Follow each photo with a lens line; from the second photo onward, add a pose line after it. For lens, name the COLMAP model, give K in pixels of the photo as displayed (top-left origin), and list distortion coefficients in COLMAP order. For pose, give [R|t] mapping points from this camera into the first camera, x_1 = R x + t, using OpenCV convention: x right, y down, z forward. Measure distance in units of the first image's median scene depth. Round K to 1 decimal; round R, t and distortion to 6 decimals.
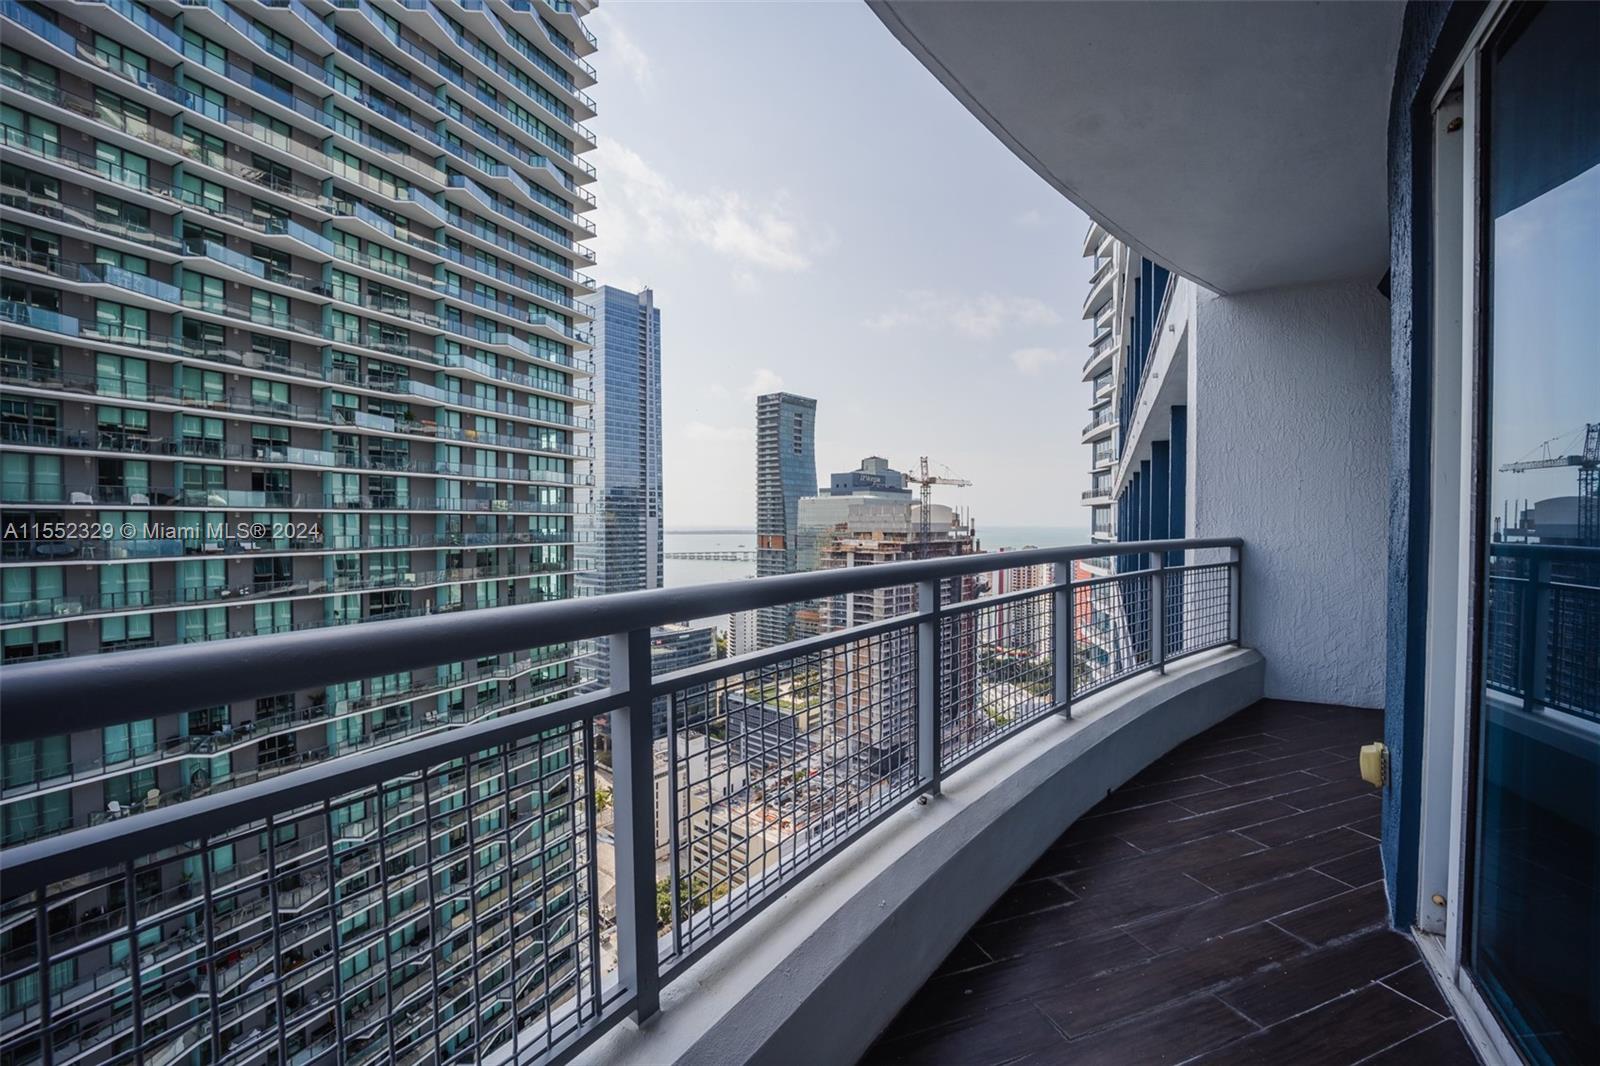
lens RADIAL K [[645.4, 0, 785.1], [0, 645.4, 529.9], [0, 0, 1]] dist [-0.009914, -0.000477]
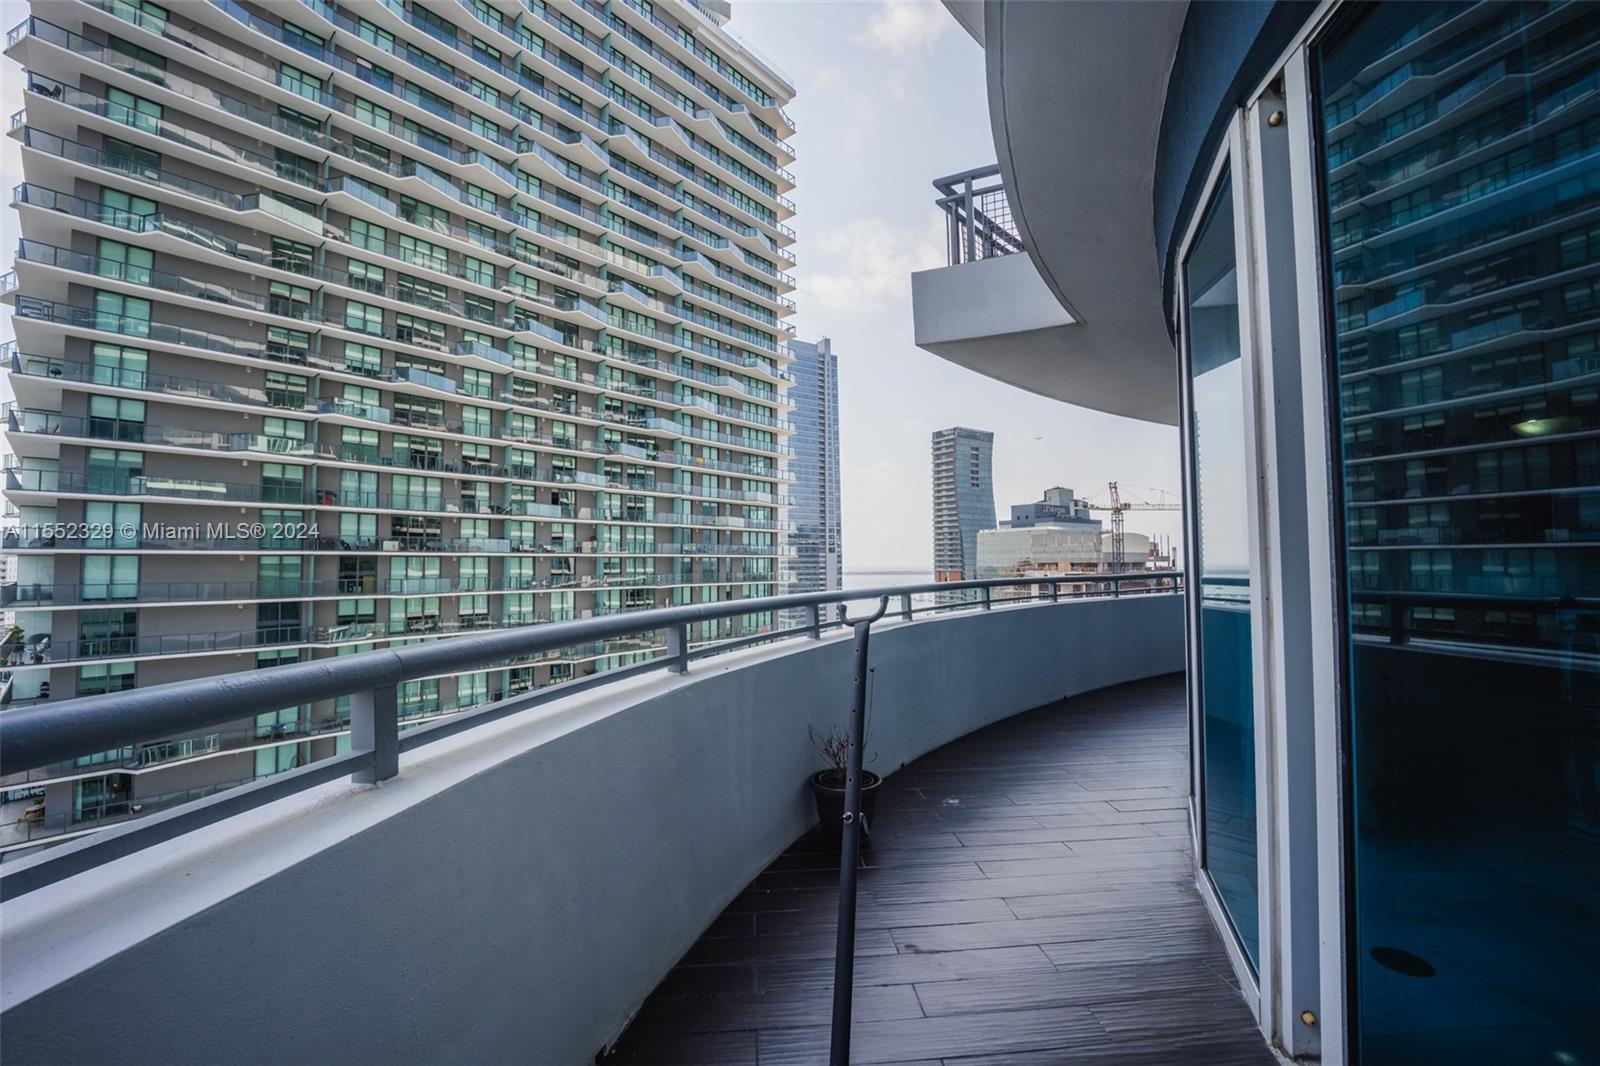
lens RADIAL K [[650.8, 0, 791.3], [0, 650.8, 537.1], [0, 0, 1]] dist [-0.003195, -0.001094]
pose [[0.968161, -0.018171, -0.249668, -0.022237], [0.003293, 0.998200, -0.059879, 0.063283], [0.250307, 0.057150, 0.966478, -0.115523]]
